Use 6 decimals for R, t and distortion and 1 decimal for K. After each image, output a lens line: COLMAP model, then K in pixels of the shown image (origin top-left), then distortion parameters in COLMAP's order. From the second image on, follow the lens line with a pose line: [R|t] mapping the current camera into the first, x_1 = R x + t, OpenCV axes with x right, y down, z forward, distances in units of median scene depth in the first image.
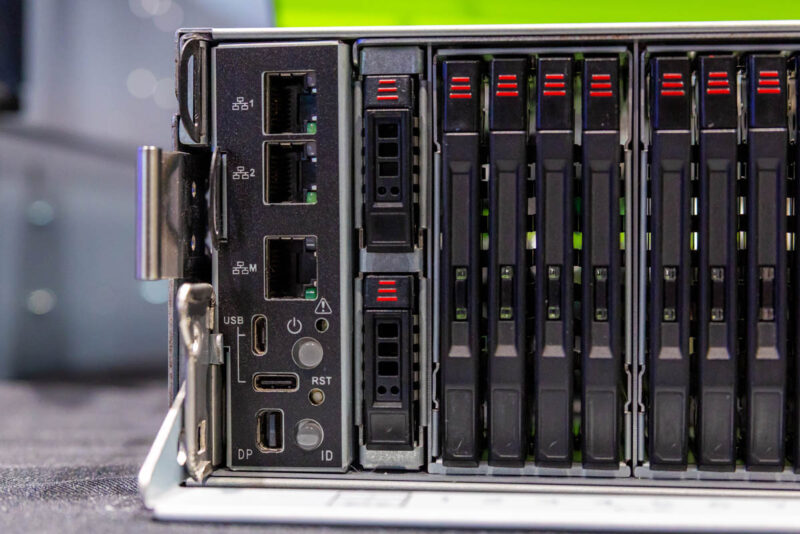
lens RADIAL K [[1187.9, 0, 396.5], [0, 1187.9, 284.1], [0, 0, 1]] dist [-0.004223, 0.000000]
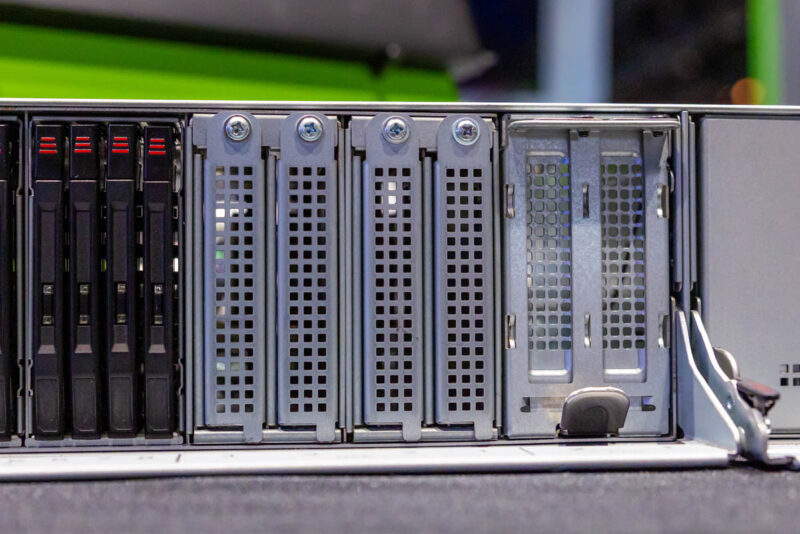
lens RADIAL K [[900.3, 0, 398.8], [0, 900.3, 267.2], [0, 0, 1]] dist [0.006331, 0.000000]
pose [[0.984243, -0.004975, 0.176751, 0.423012], [0.010839, 0.999422, -0.032224, 0.003311], [-0.176488, 0.033632, 0.983728, -0.045407]]
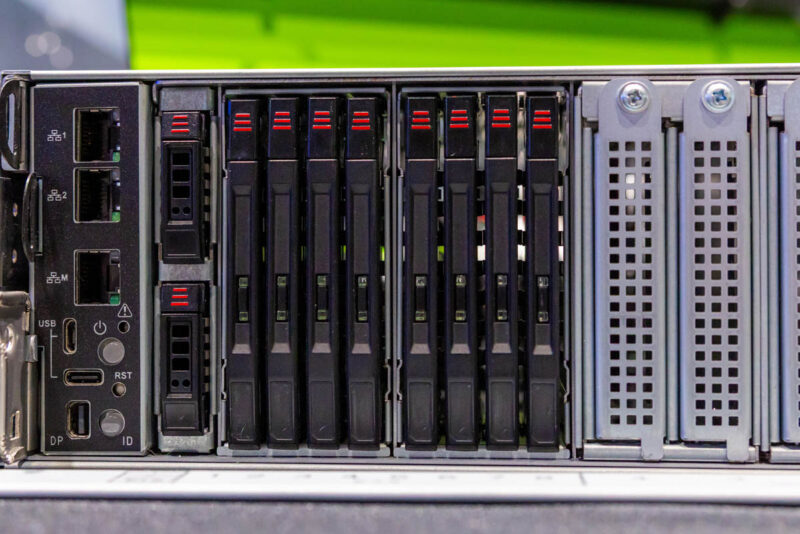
lens RADIAL K [[1036.2, 0, 420.0], [0, 1036.2, 253.5], [0, 0, 1]] dist [0.002655, 0.000000]
pose [[0.998893, -0.002962, 0.046942, 0.176552], [0.004663, 0.999334, -0.036179, 0.000904], [-0.046804, 0.036357, 0.998242, -0.018997]]
